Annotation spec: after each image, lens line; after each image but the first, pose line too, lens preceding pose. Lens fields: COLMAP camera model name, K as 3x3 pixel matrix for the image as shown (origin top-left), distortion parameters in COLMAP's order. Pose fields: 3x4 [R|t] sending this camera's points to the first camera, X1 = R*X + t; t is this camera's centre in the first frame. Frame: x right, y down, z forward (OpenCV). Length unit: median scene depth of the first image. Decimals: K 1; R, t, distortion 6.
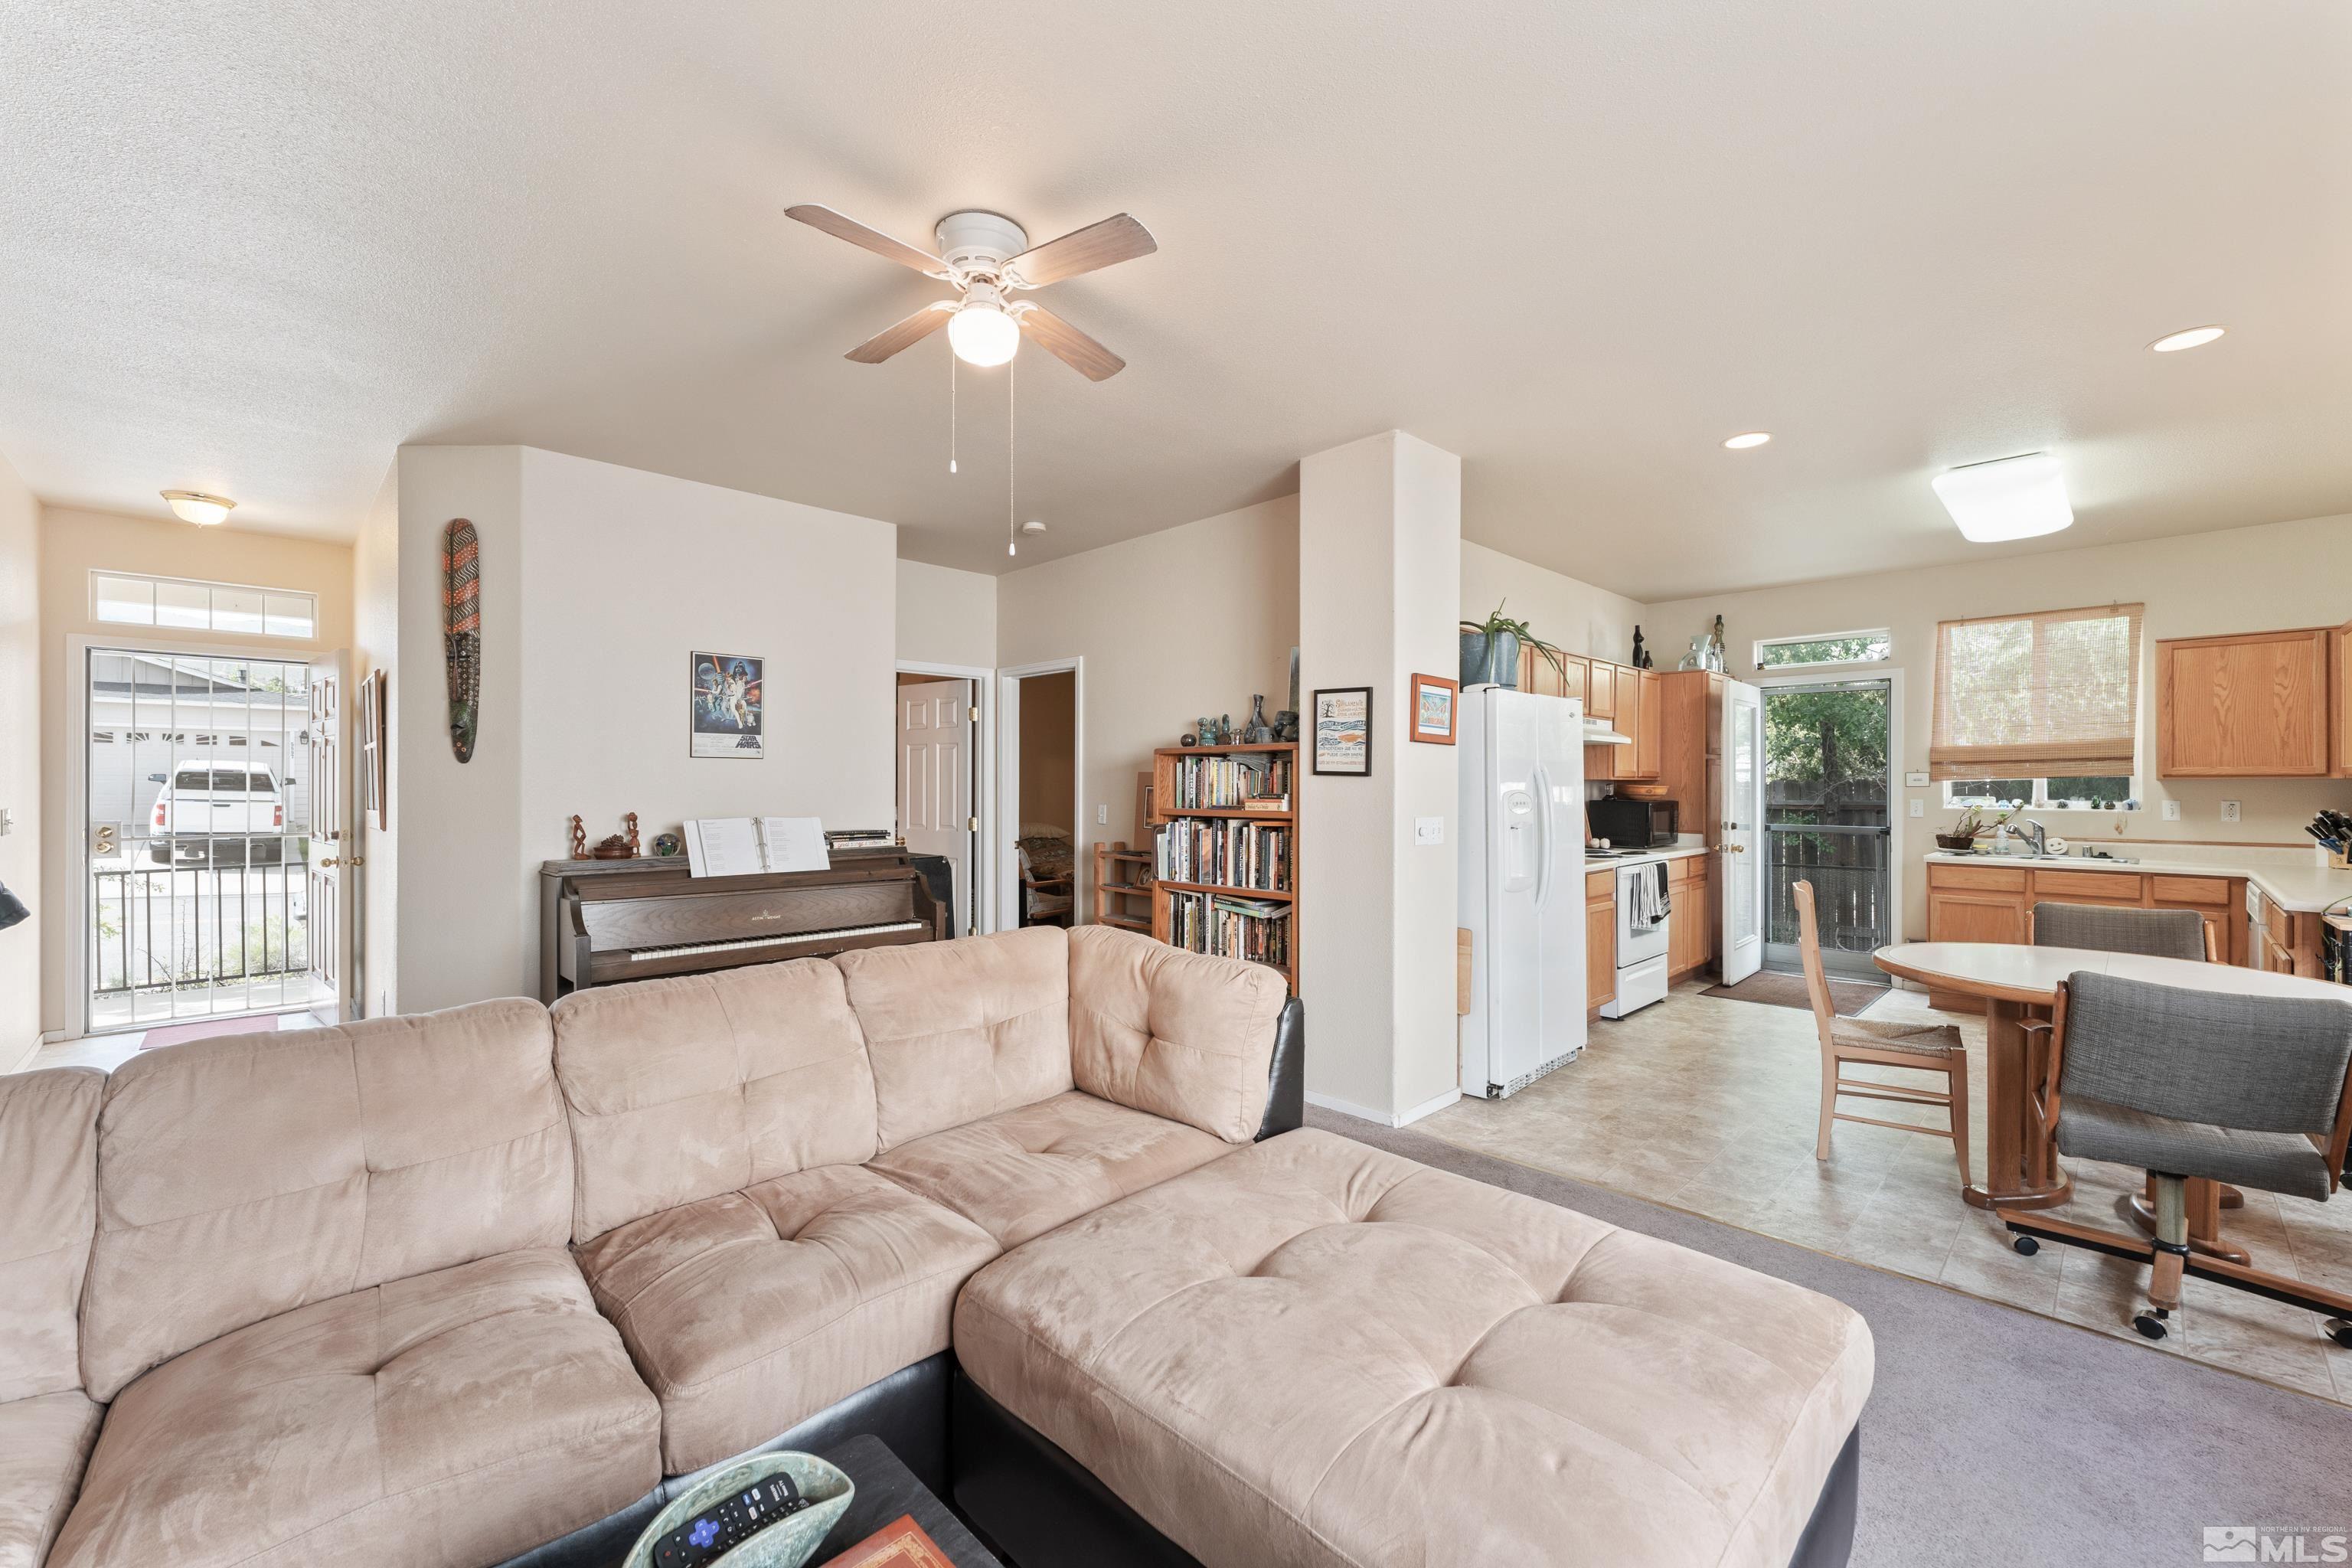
lens RADIAL K [[942.6, 0, 1169.0], [0, 942.6, 774.6], [0, 0, 1]] dist [-0.001162, 0.000056]
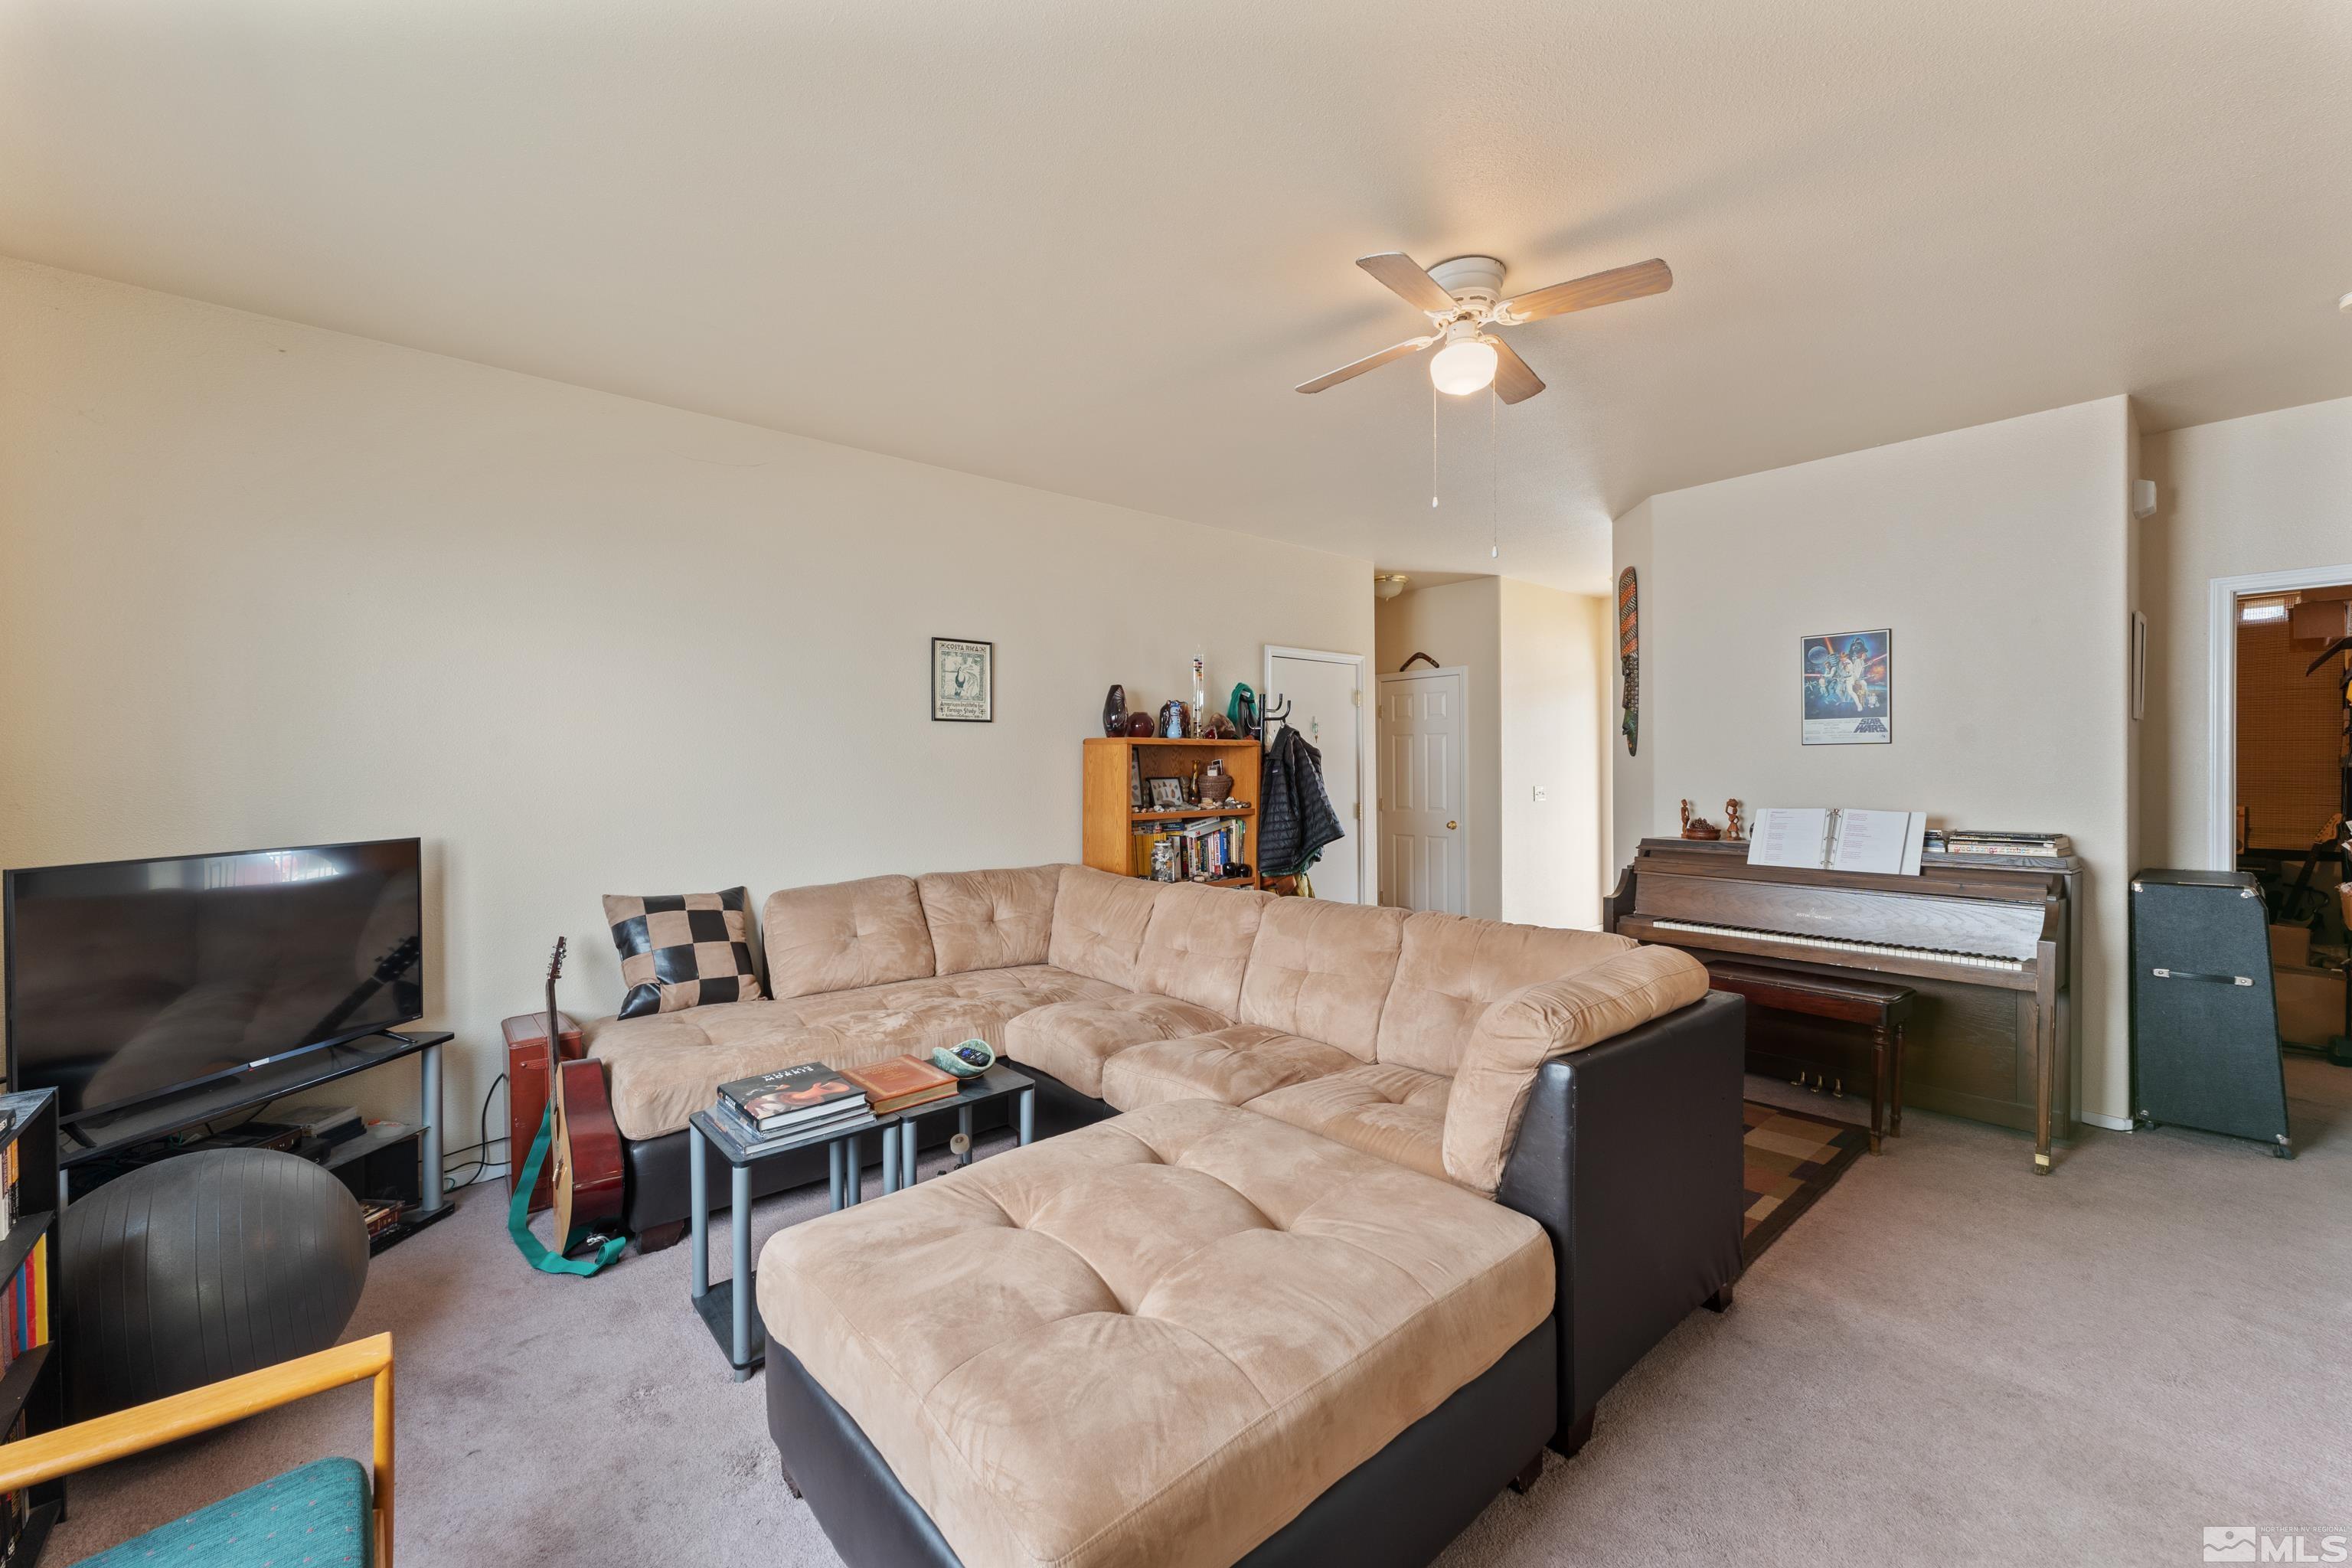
lens RADIAL K [[942.6, 0, 1178.4], [0, 942.6, 771.7], [0, 0, 1]] dist [-0.001162, 0.000056]
pose [[-0.053266, 0.002111, -0.998578, 0.470247], [0.015902, 0.999873, 0.001265, -0.001997], [0.998454, -0.015812, -0.053293, 0.375585]]
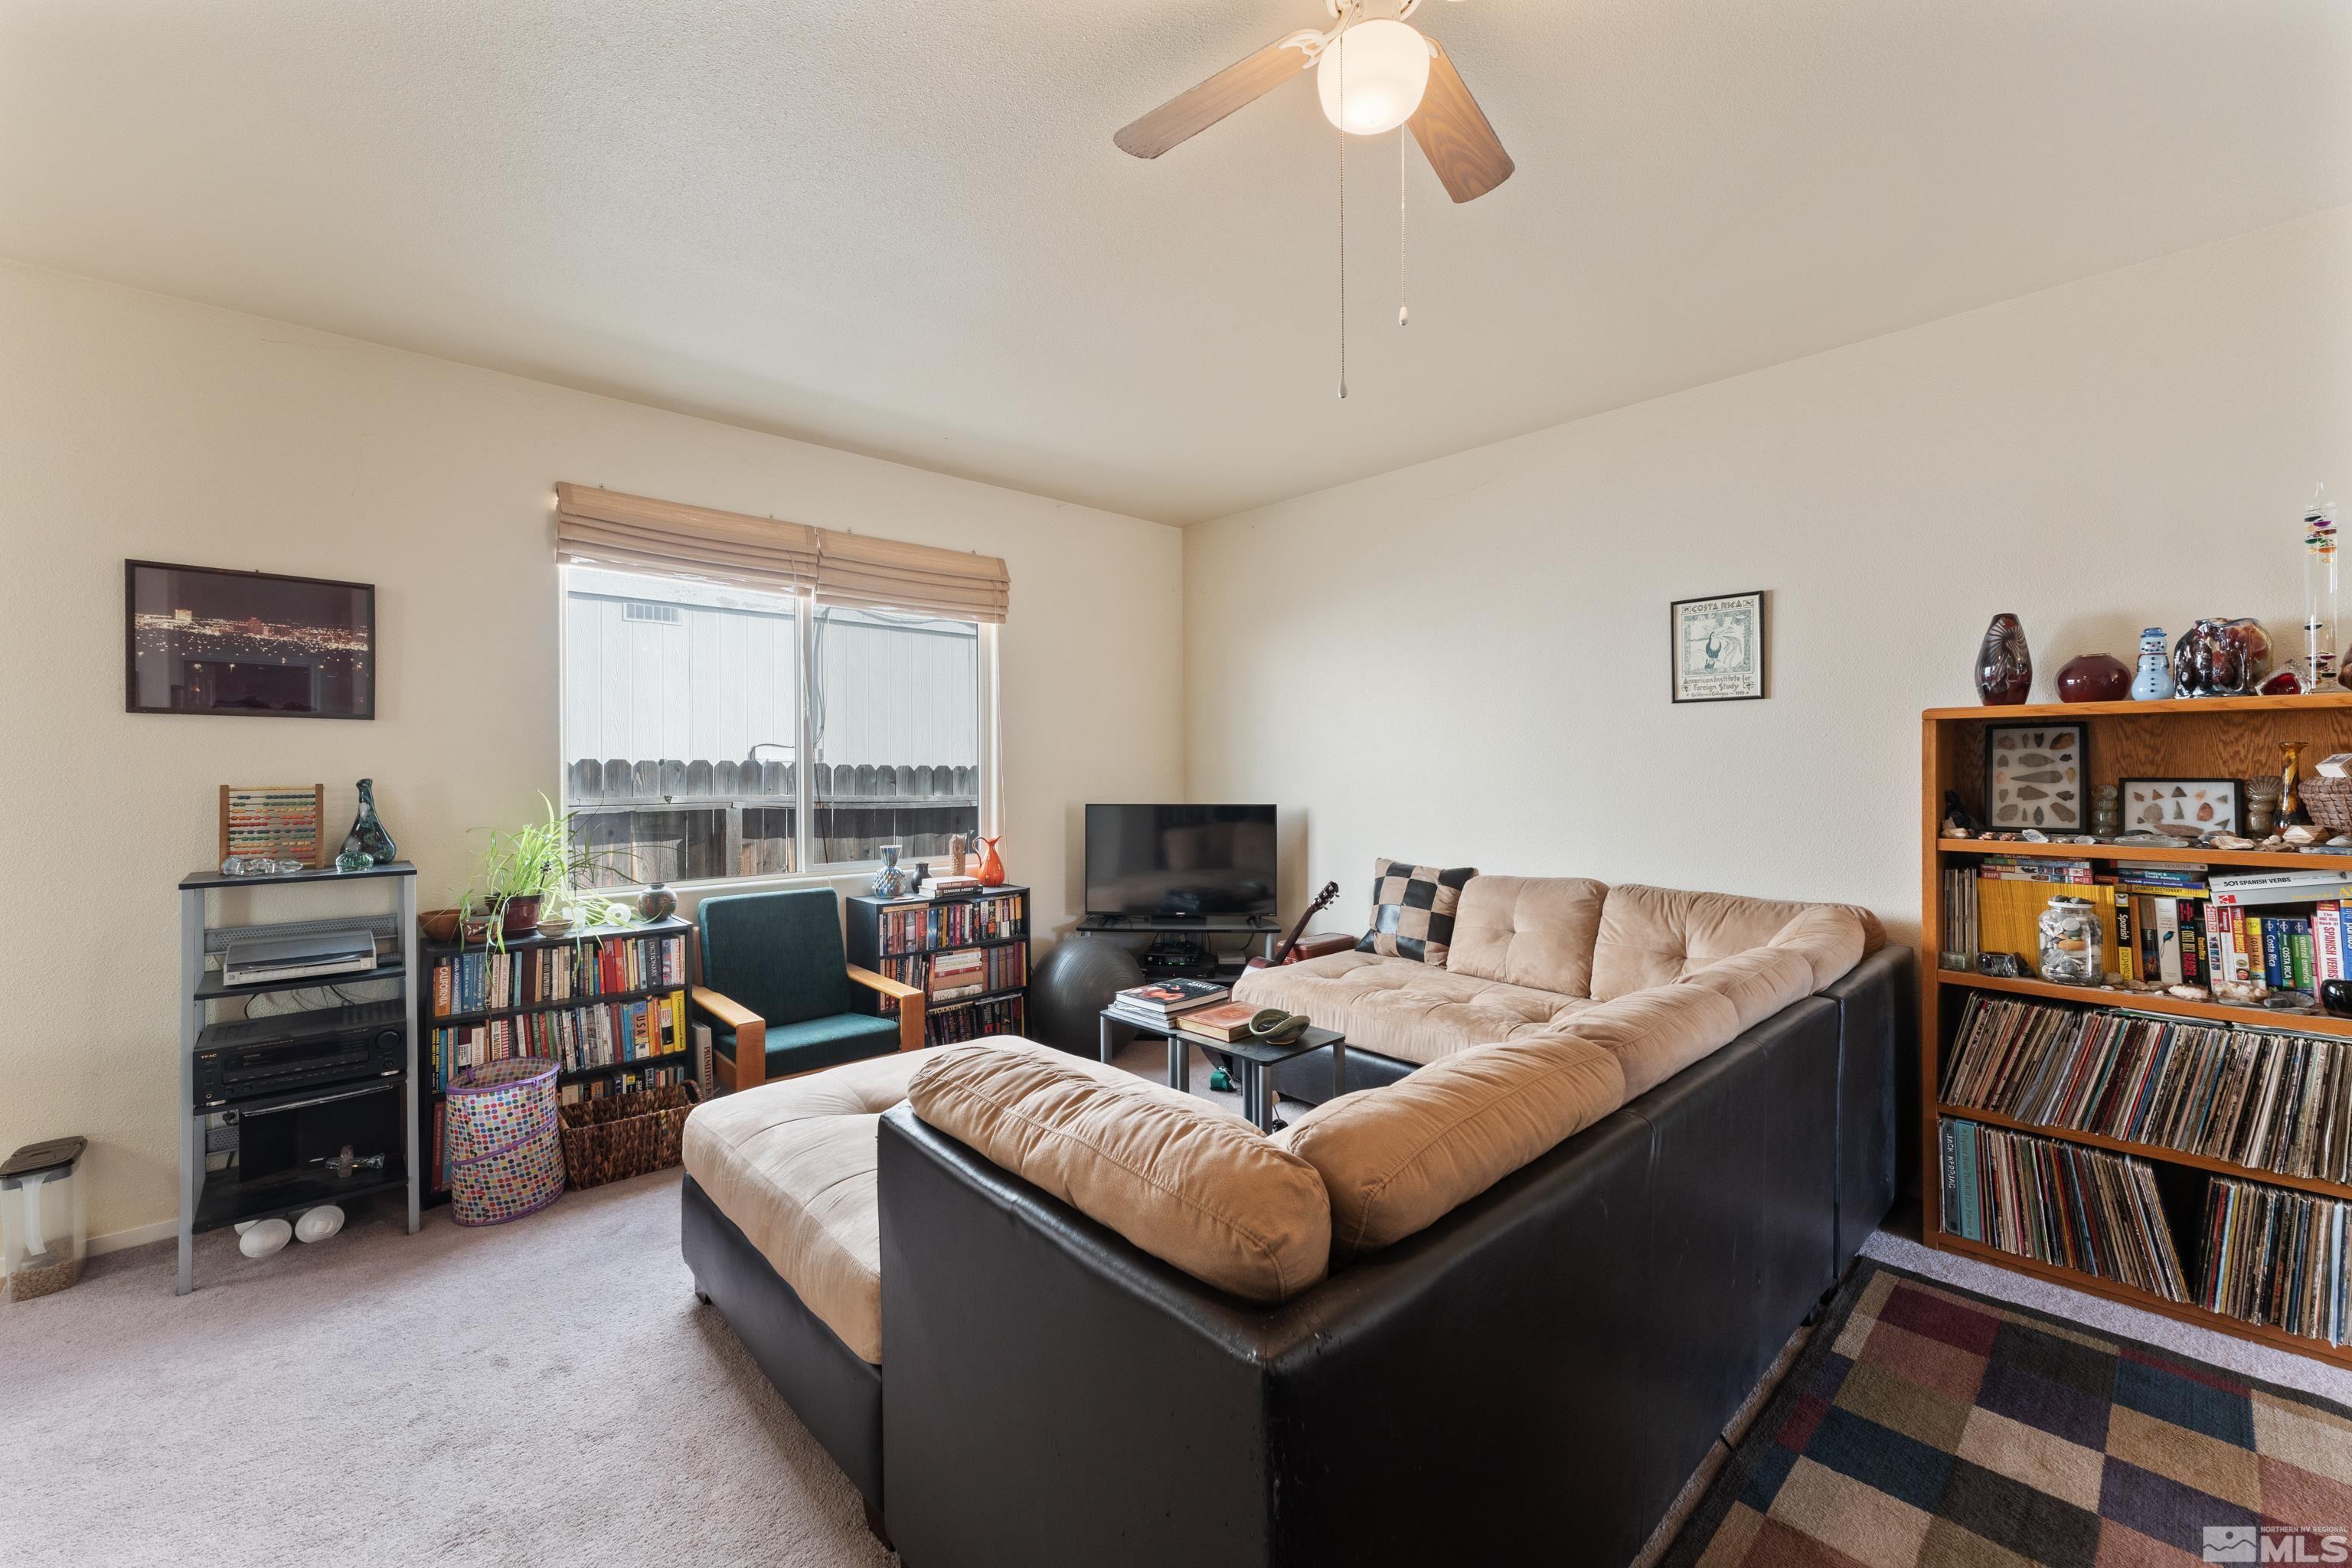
lens RADIAL K [[942.6, 0, 1164.9], [0, 942.6, 774.9], [0, 0, 1]] dist [-0.001162, 0.000056]
pose [[-0.999593, 0.000971, 0.028518, -0.037504], [0.000943, 0.999999, -0.001011, 0.003502], [-0.028519, -0.000984, -0.999593, 0.847337]]
